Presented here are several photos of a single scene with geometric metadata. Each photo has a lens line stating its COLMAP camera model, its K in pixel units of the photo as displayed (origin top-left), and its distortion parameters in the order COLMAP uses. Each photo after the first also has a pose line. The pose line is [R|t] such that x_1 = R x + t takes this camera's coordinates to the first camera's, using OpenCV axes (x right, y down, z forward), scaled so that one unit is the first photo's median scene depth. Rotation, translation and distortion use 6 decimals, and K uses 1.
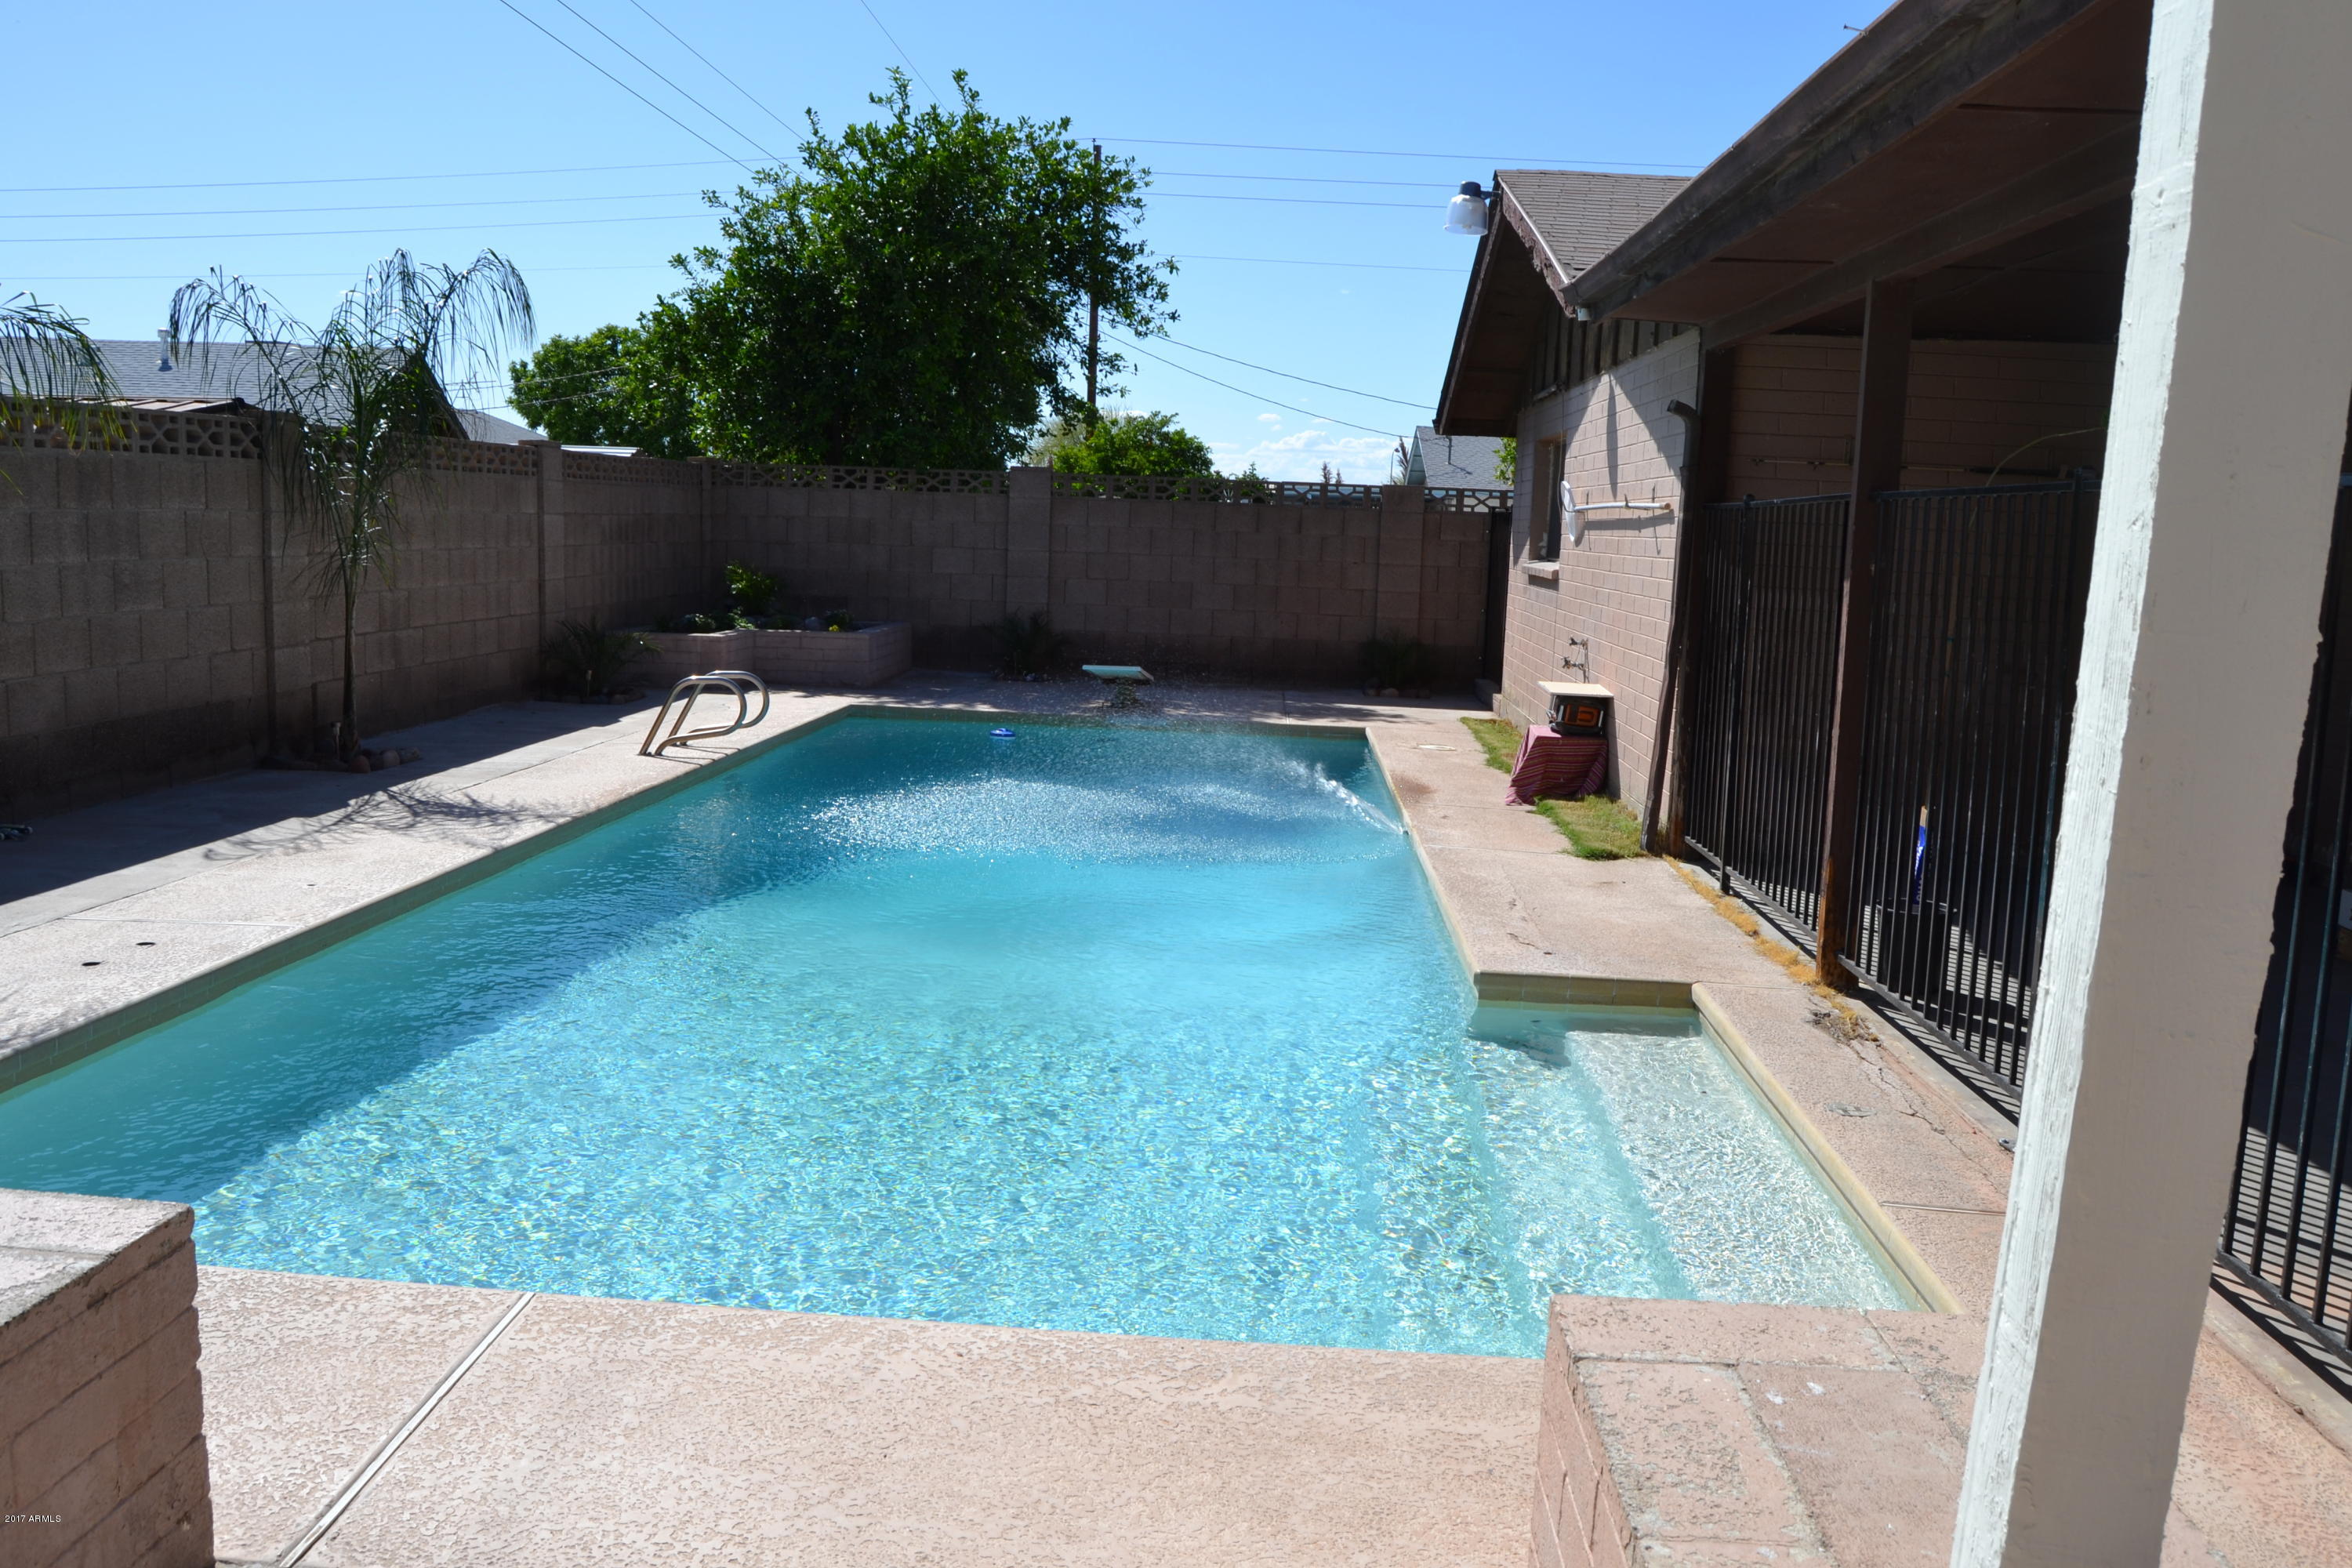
lens RADIAL K [[1865.1, 0, 1177.0], [0, 1865.1, 772.2], [0, 0, 1]] dist [-0.103926, 0.050914]
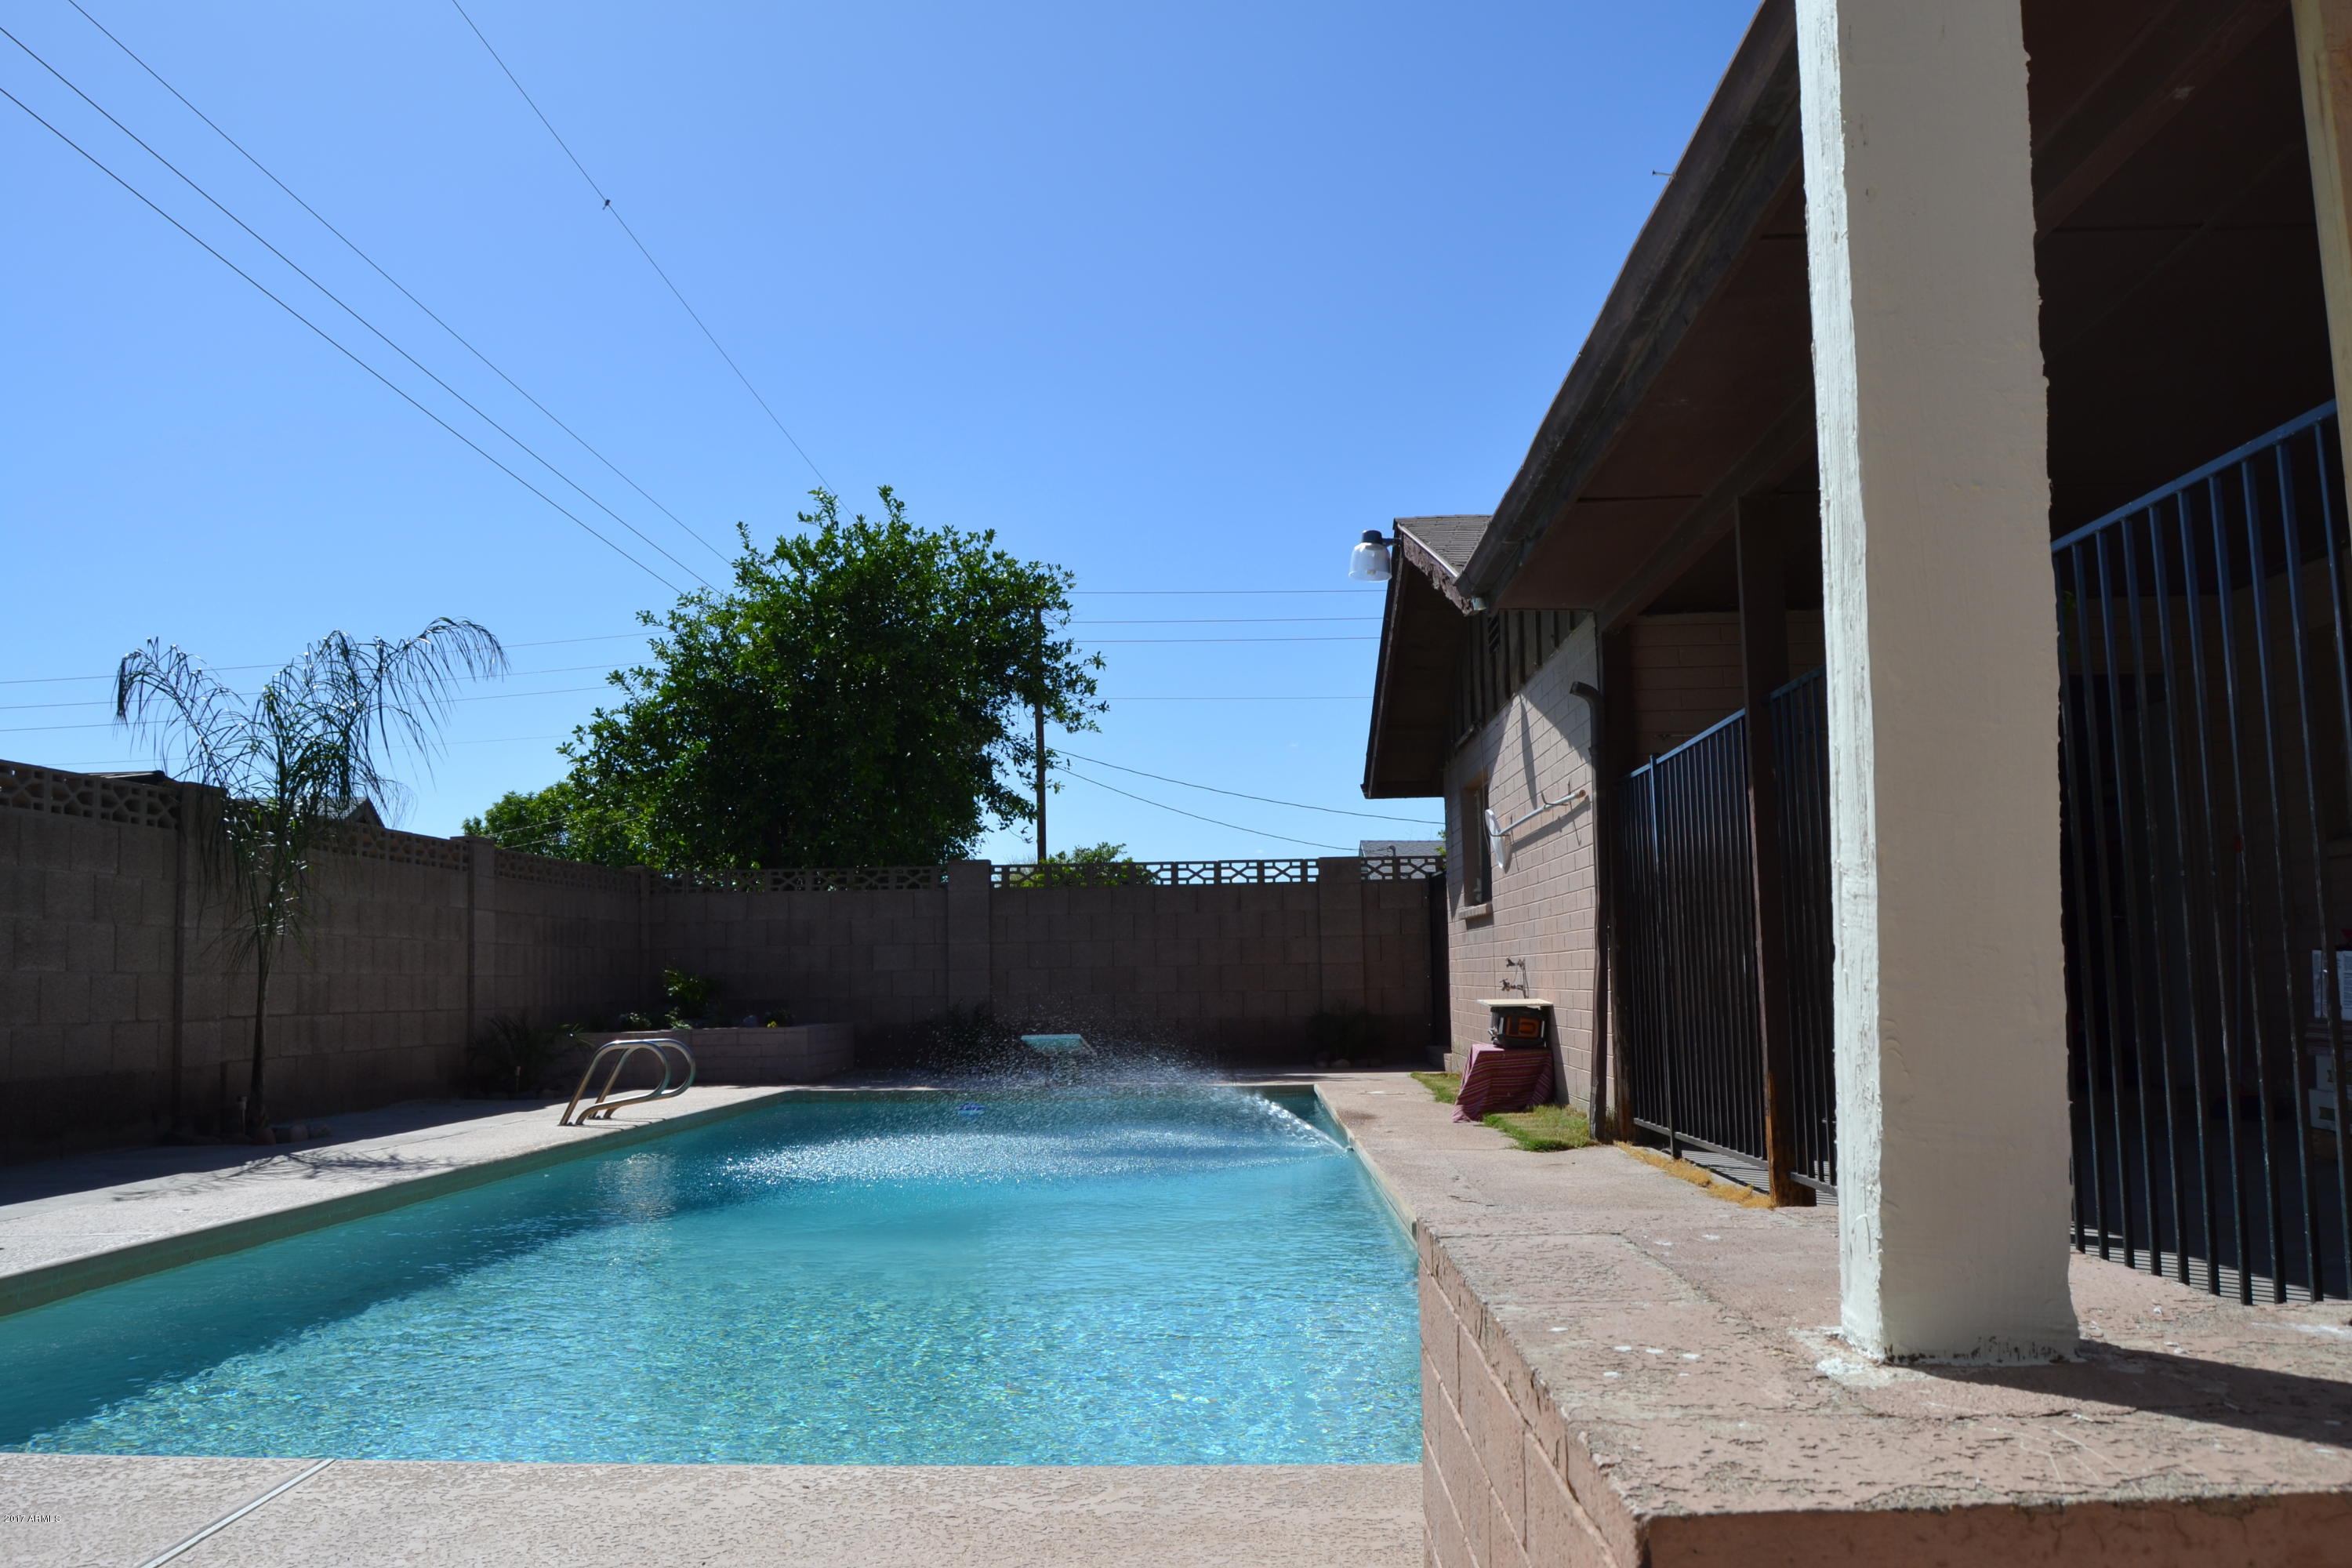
lens RADIAL K [[1863.2, 0, 1176.0], [0, 1863.2, 774.1], [0, 0, 1]] dist [-0.110087, 0.057493]
pose [[0.998193, -0.054090, 0.026173, 0.015260], [0.058774, 0.969493, -0.237968, 0.056791], [-0.012503, 0.239076, 0.970920, 0.018569]]
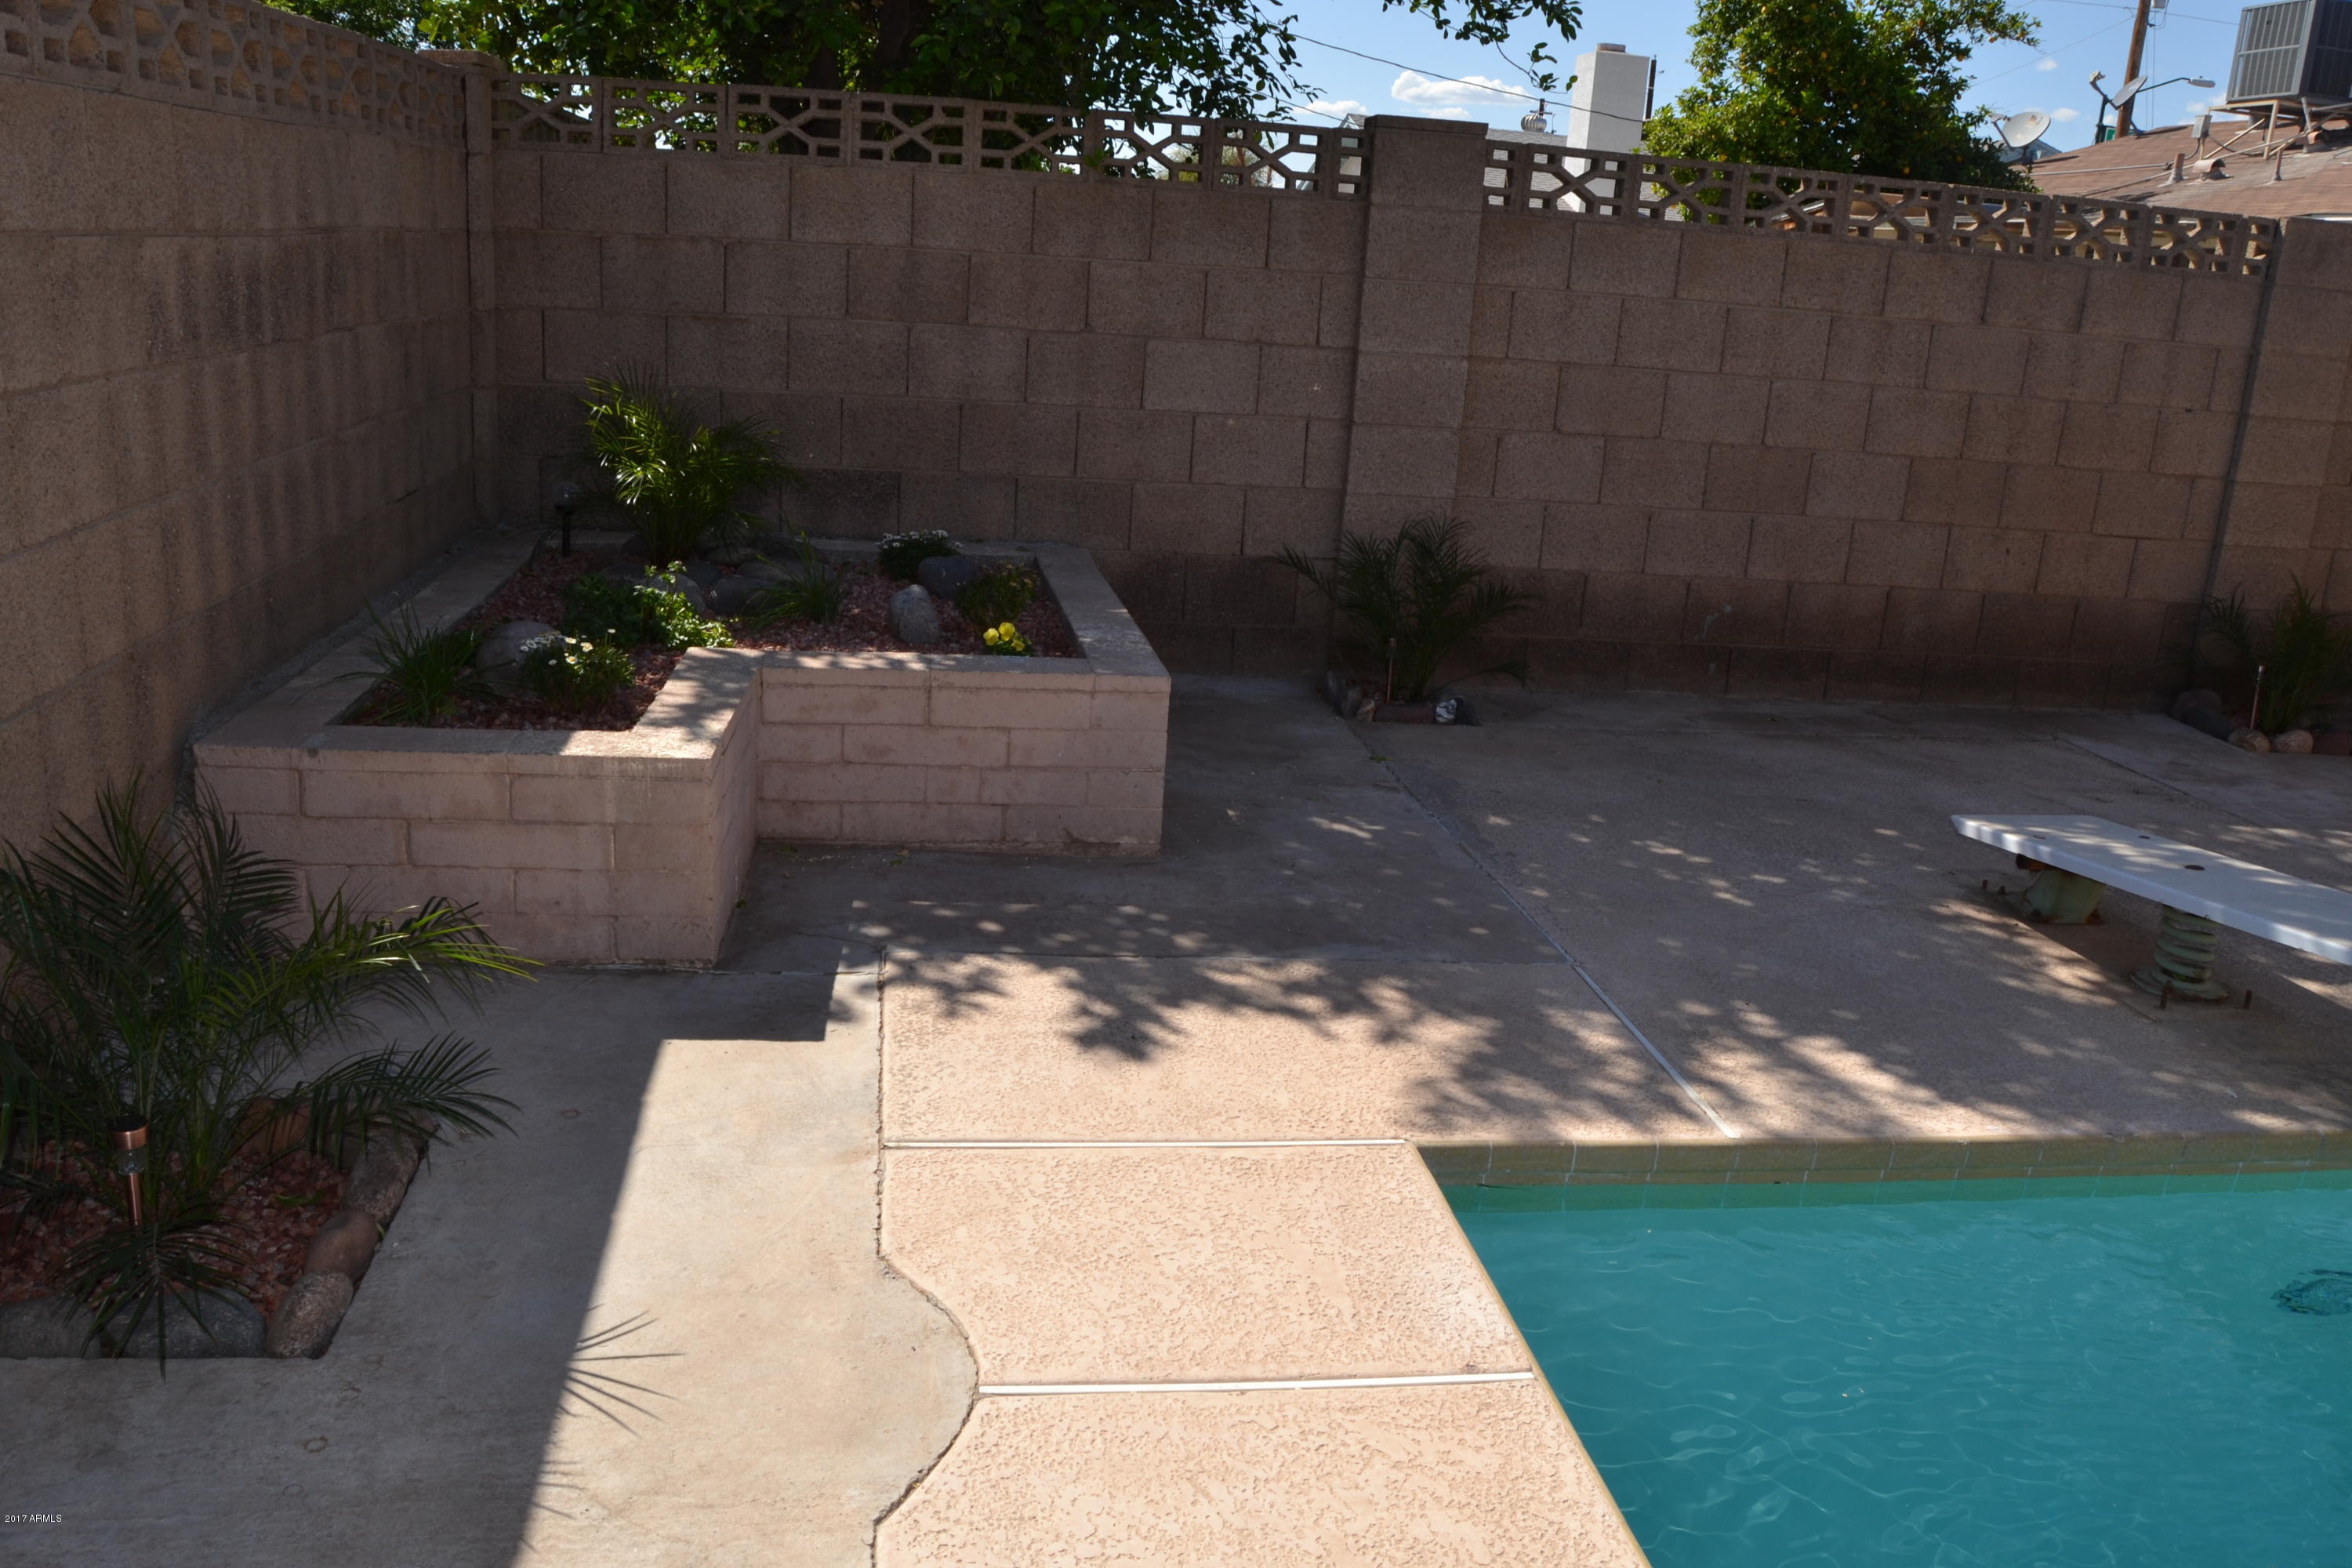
lens RADIAL K [[1863.0, 0, 1176.0], [0, 1863.0, 784.0], [0, 0, 1]] dist [-0.075140, 0.001869]
pose [[0.983230, -0.024121, 0.180768, -0.304832], [-0.004499, 0.987705, 0.156264, -0.144669], [-0.182314, -0.154457, 0.971033, 1.001732]]
